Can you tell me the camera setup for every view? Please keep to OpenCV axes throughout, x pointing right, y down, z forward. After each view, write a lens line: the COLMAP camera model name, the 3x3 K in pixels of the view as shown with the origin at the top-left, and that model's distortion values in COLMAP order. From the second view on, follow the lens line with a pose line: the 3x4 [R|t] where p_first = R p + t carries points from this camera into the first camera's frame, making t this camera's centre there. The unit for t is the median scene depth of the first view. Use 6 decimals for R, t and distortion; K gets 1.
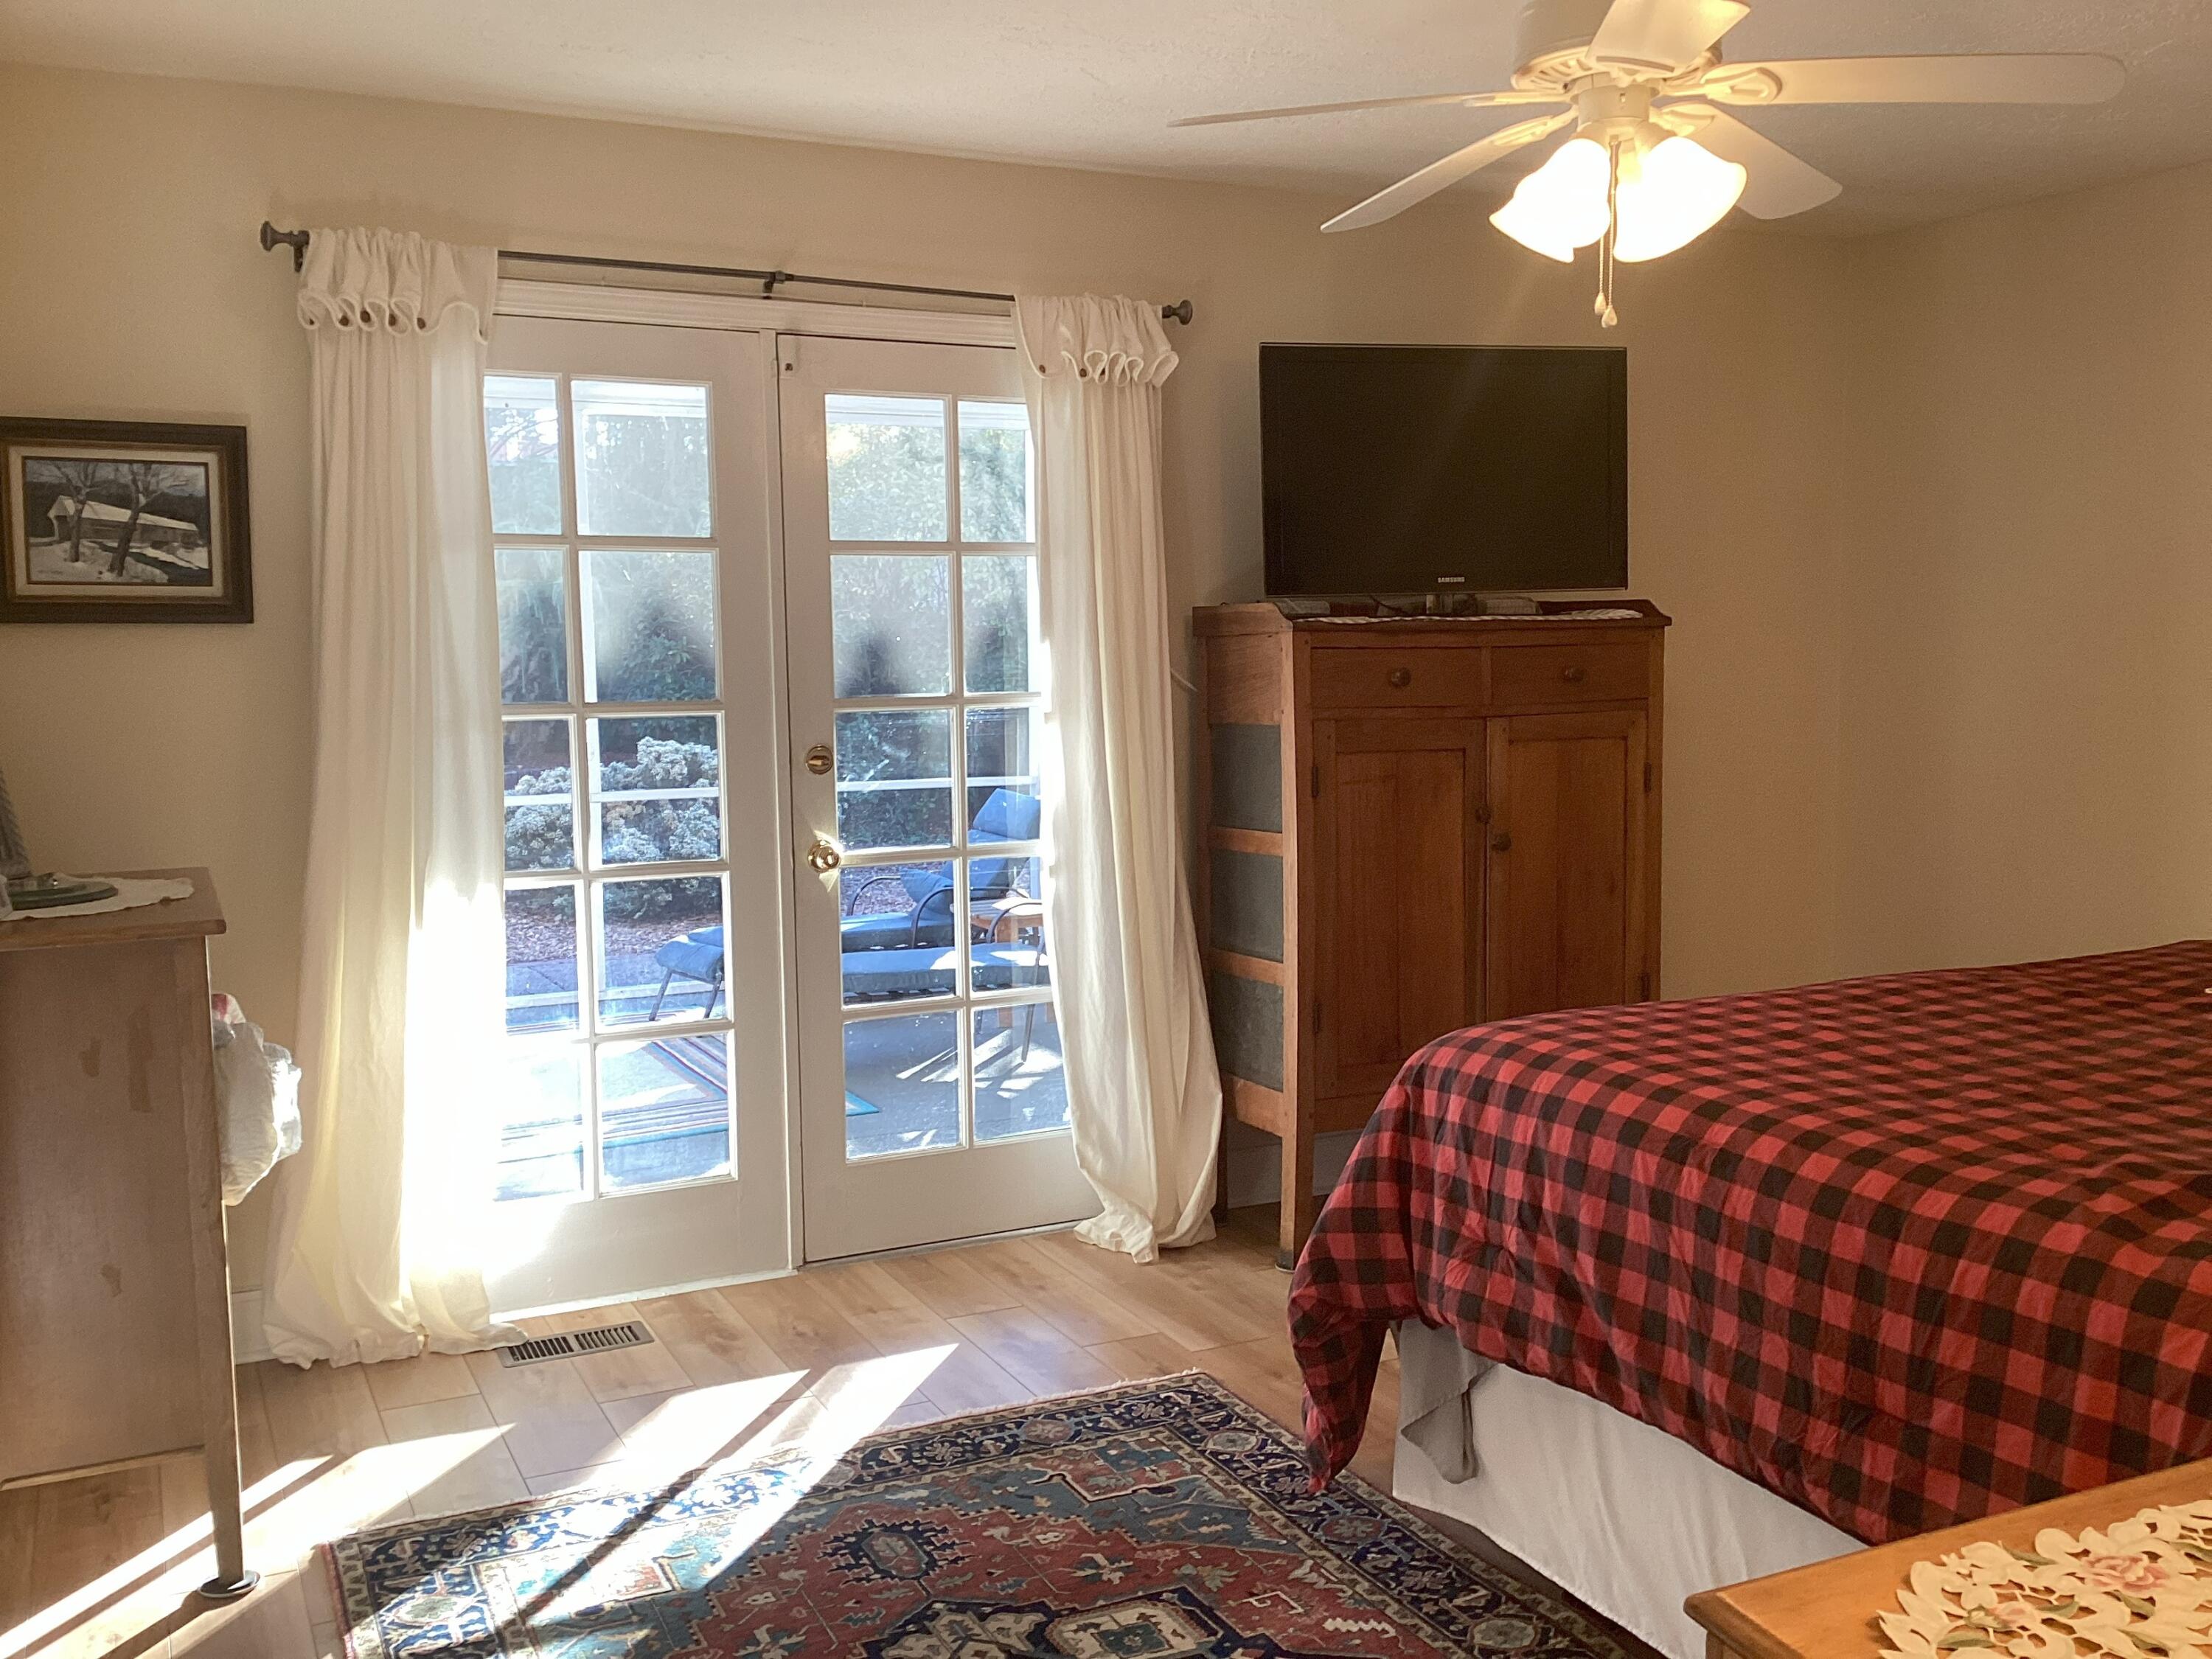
lens RADIAL K [[1997.0, 0, 1103.3], [0, 1997.0, 832.6], [0, 0, 1]] dist [0.095623, -0.167340]
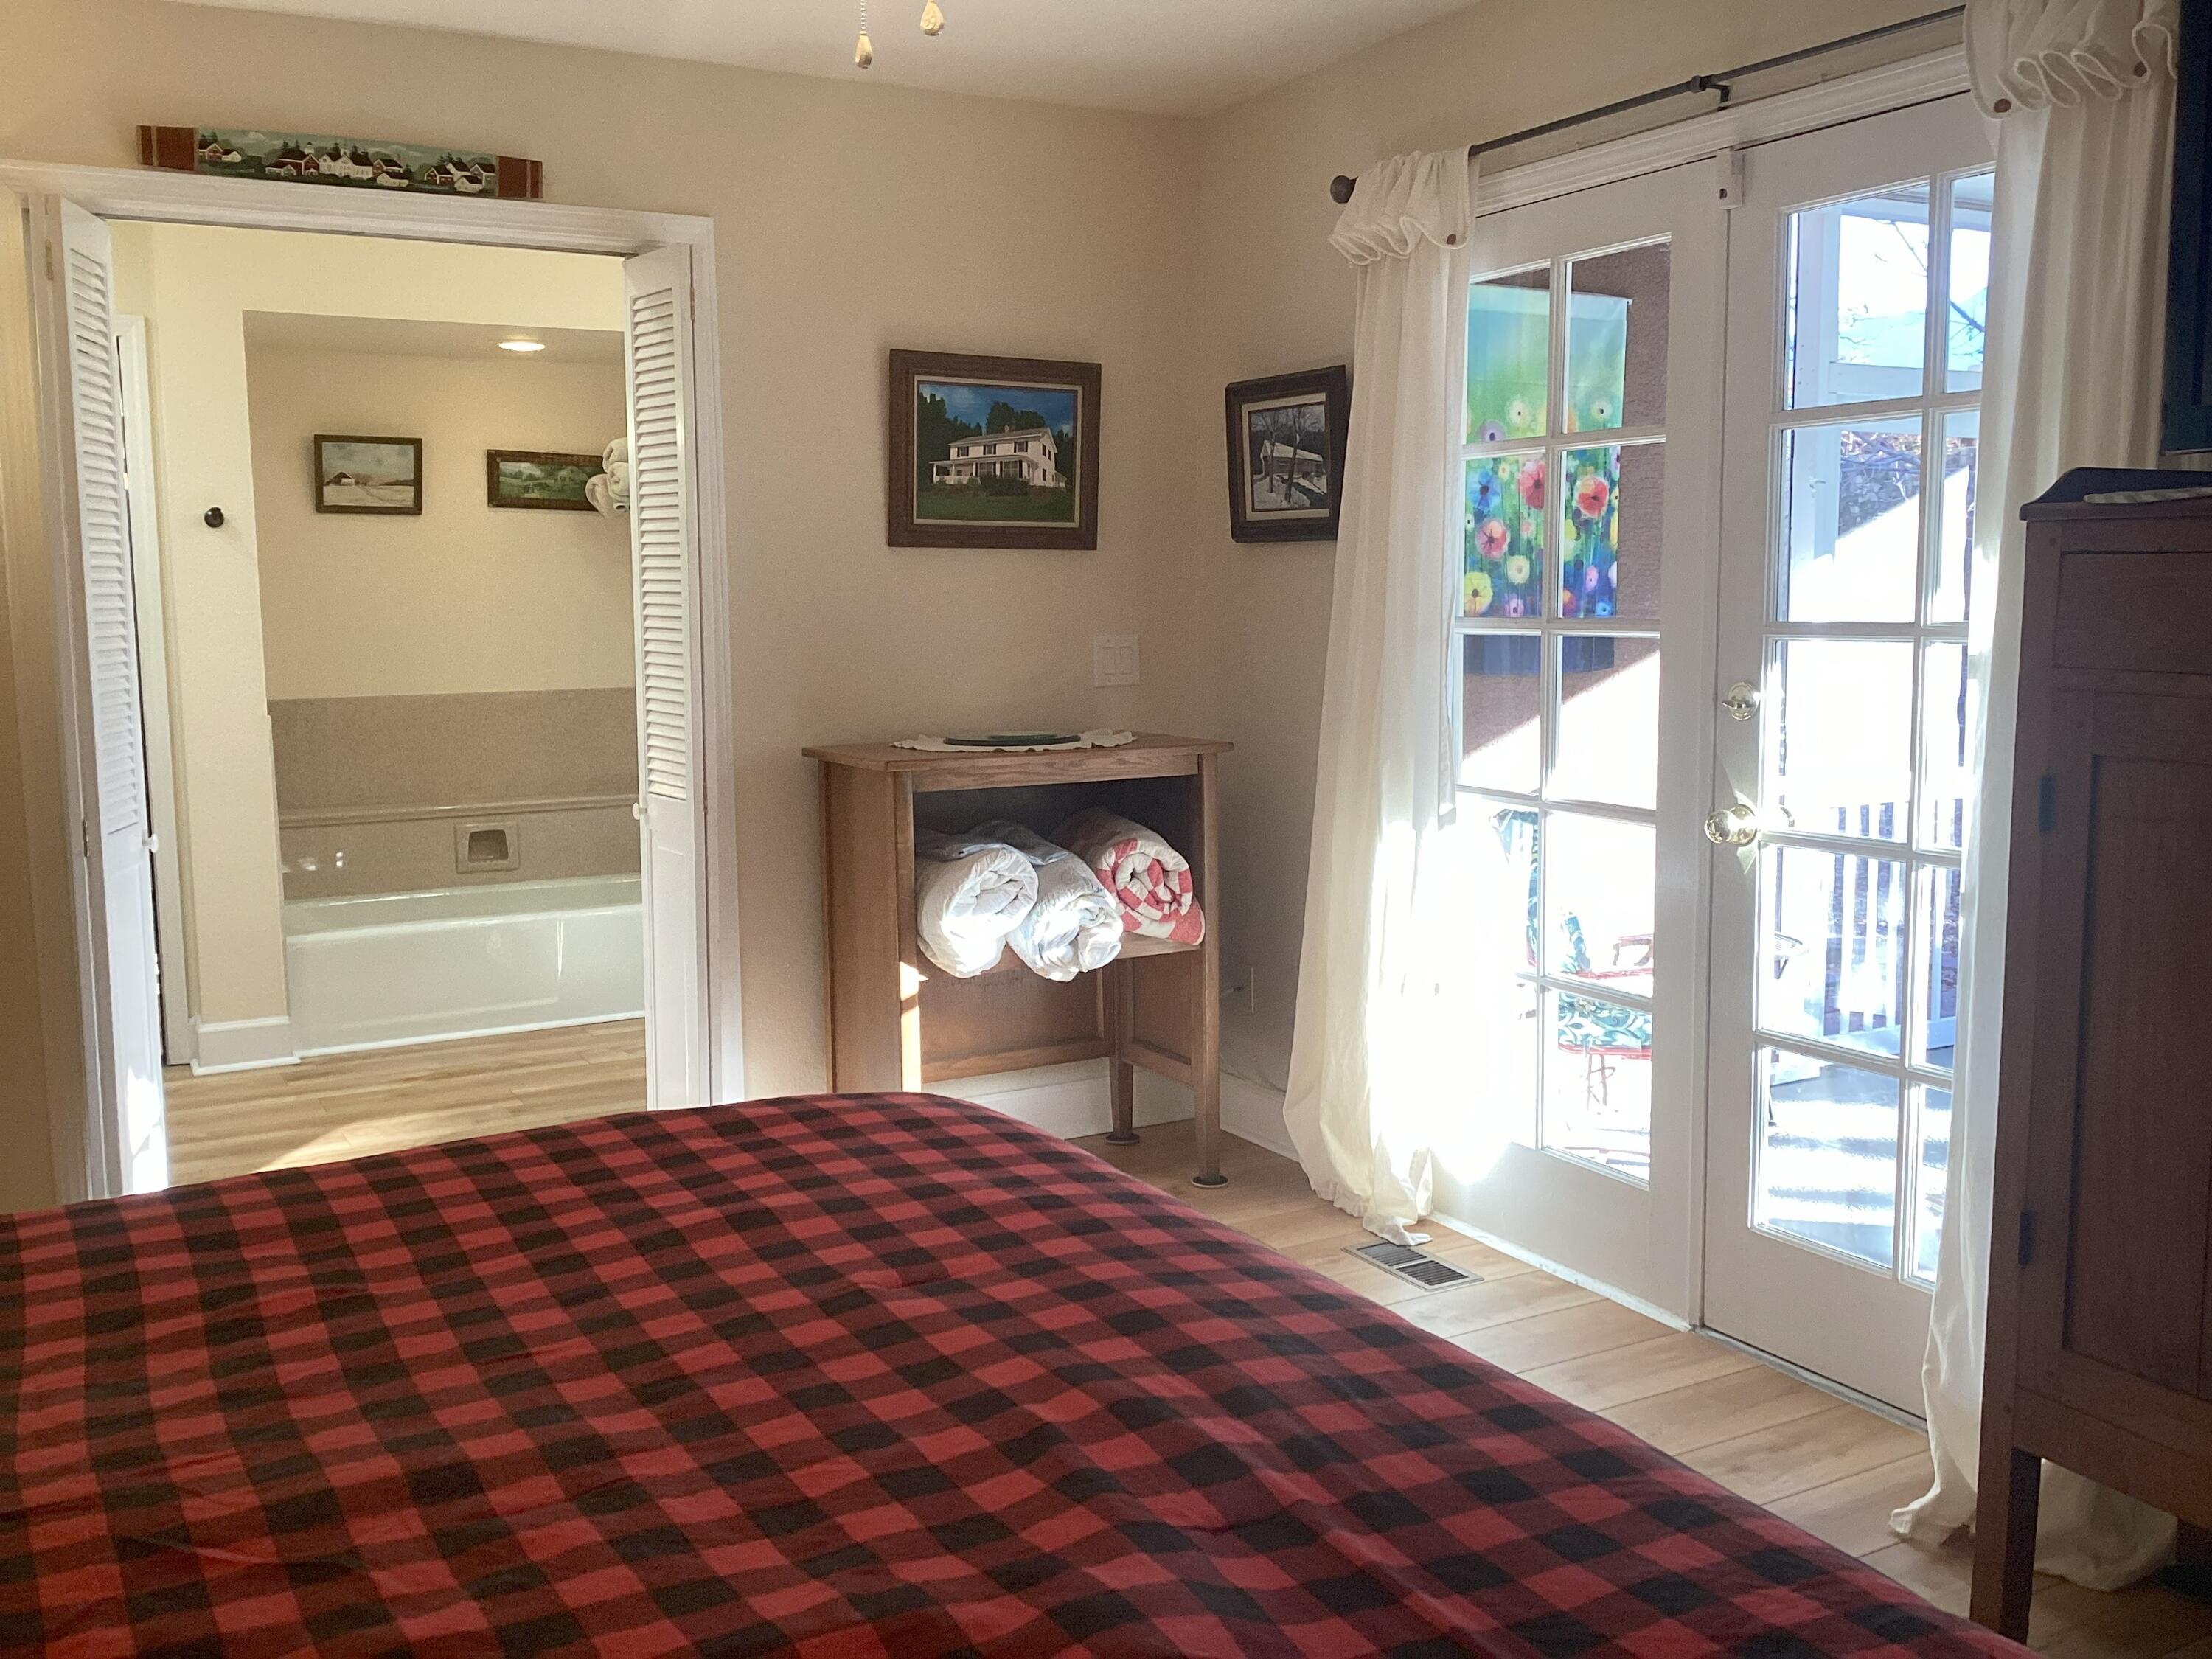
lens RADIAL K [[1997.0, 0, 1104.2], [0, 1997.0, 819.0], [0, 0, 1]] dist [0.095623, -0.167340]
pose [[0.035929, 0.138935, -0.989650, 0.722430], [-0.066802, 0.988408, 0.136335, -0.094200], [0.997119, 0.061212, 0.044793, 0.834566]]
